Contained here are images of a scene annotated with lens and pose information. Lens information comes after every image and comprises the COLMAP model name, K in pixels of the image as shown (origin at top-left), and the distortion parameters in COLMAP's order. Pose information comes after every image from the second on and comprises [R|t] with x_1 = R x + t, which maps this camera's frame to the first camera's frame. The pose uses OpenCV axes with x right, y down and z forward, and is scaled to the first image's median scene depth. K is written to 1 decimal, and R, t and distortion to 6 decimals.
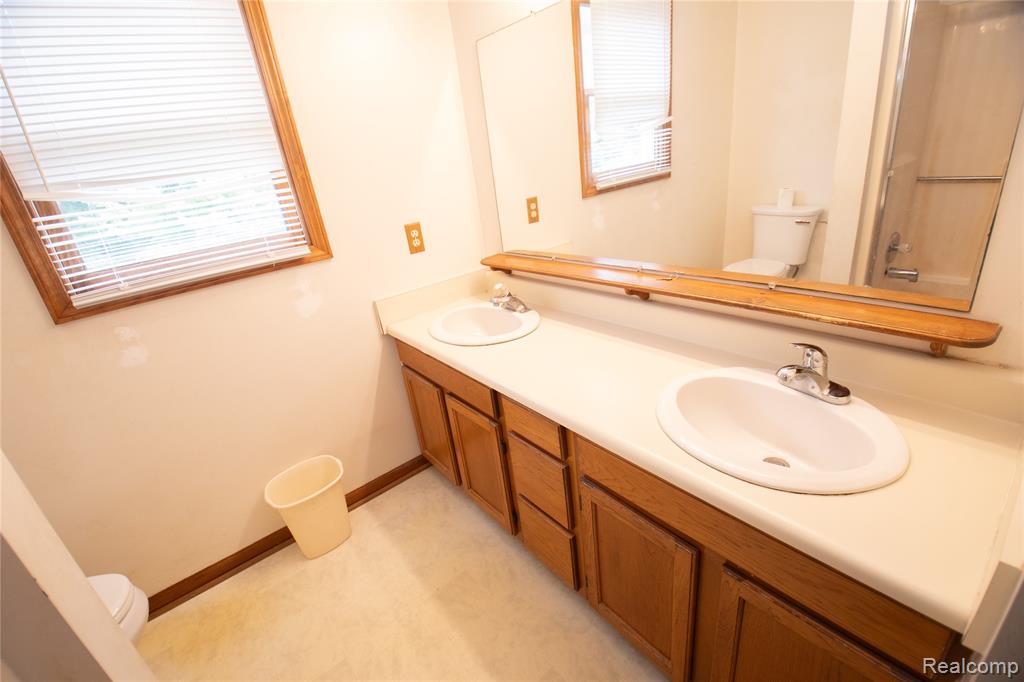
lens RADIAL K [[448.6, 0, 507.7], [0, 448.6, 344.0], [0, 0, 1]] dist [0.020225, -0.029595]
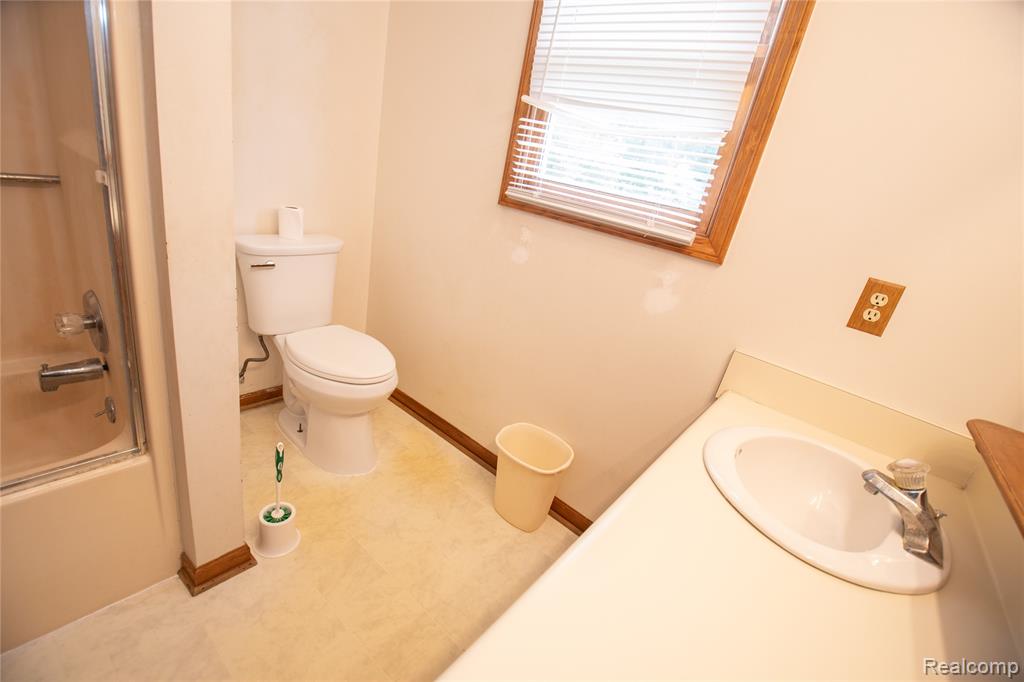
lens RADIAL K [[448.6, 0, 507.7], [0, 448.6, 344.0], [0, 0, 1]] dist [0.020225, -0.029595]
pose [[0.178600, 0.515239, -0.838231, 0.209577], [-0.569912, 0.748637, 0.338737, -0.139642], [0.802061, 0.417220, 0.427347, 0.449659]]
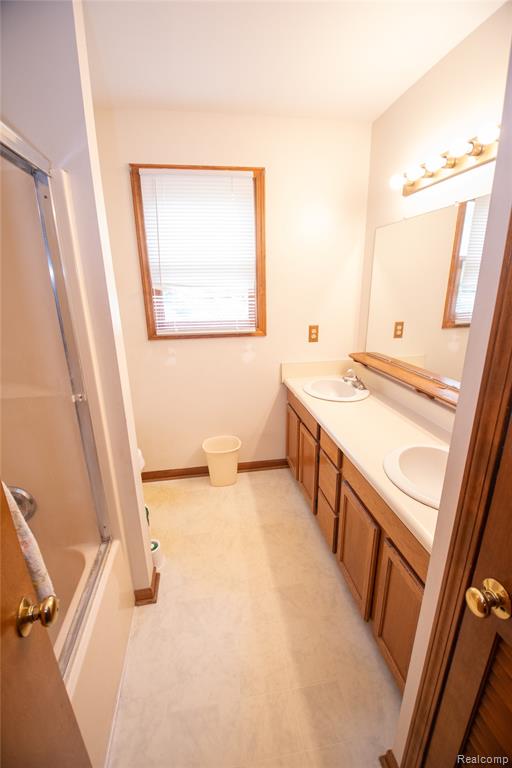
lens RADIAL K [[336.4, 0, 256.1], [0, 336.4, 388.8], [0, 0, 1]] dist [0.020225, -0.029595]
pose [[0.867411, 0.252299, -0.428887, 0.226327], [-0.277895, 0.960607, 0.003056, 0.028405], [0.412762, 0.116535, 0.903353, -0.256743]]
